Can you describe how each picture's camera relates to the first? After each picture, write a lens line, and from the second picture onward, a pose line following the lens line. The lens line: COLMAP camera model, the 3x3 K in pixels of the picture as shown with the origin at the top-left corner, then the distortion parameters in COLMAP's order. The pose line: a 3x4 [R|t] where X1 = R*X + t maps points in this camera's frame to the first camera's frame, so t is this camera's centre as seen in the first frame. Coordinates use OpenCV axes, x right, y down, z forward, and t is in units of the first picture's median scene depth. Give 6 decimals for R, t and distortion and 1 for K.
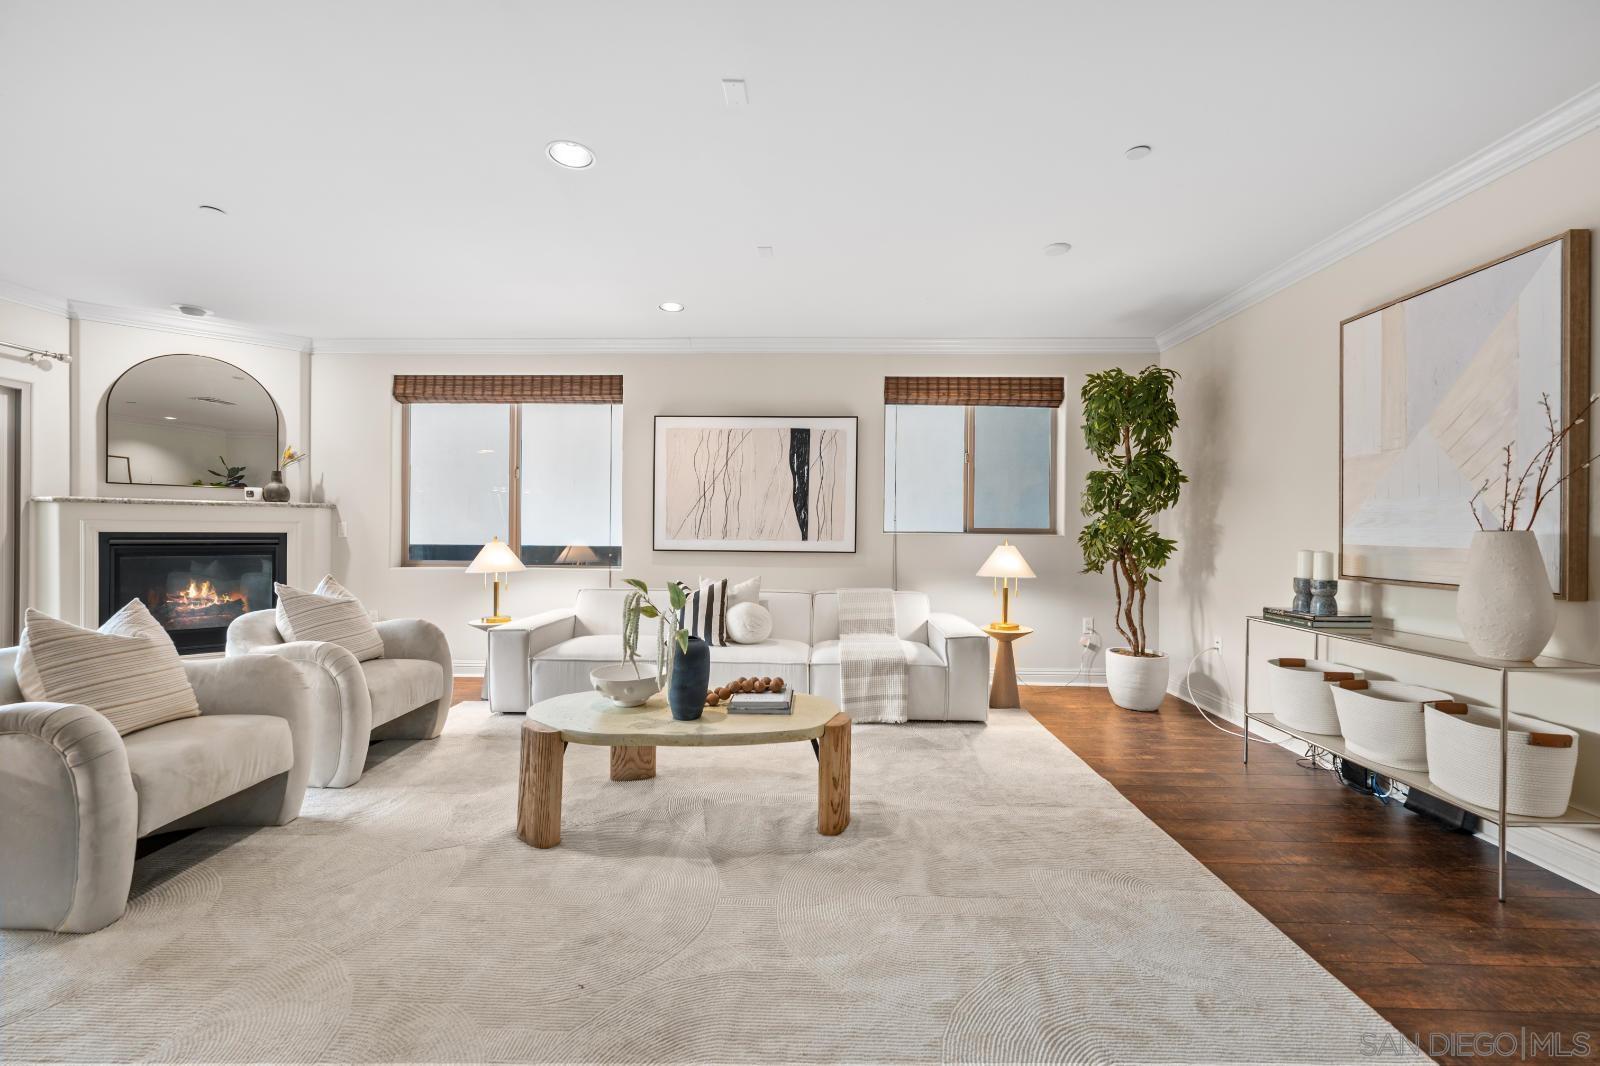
lens RADIAL K [[633.3, 0, 793.6], [0, 633.3, 535.1], [0, 0, 1]] dist [0.000188, 0.000188]
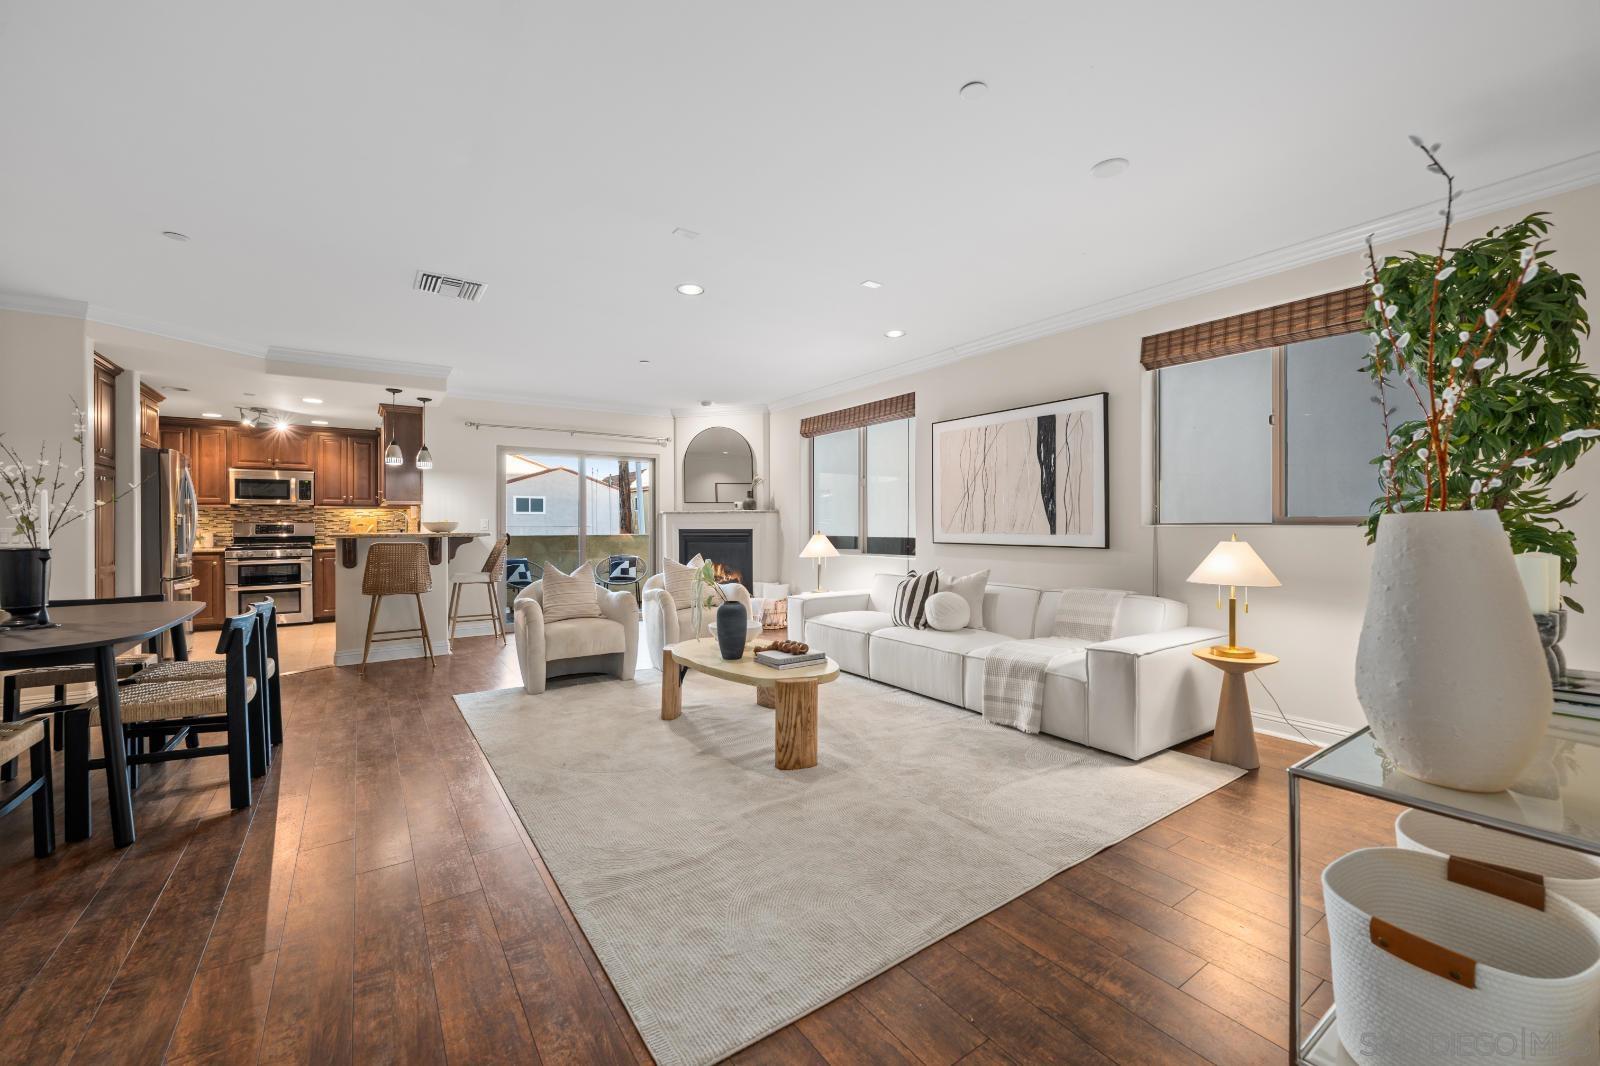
lens RADIAL K [[637.7, 0, 802.7], [0, 637.7, 525.1], [0, 0, 1]] dist [-0.002081, 0.000090]
pose [[0.592658, -0.010321, -0.805388, 0.565036], [0.004734, 0.999945, -0.009330, 0.001913], [0.805440, 0.001717, 0.592674, 0.147001]]
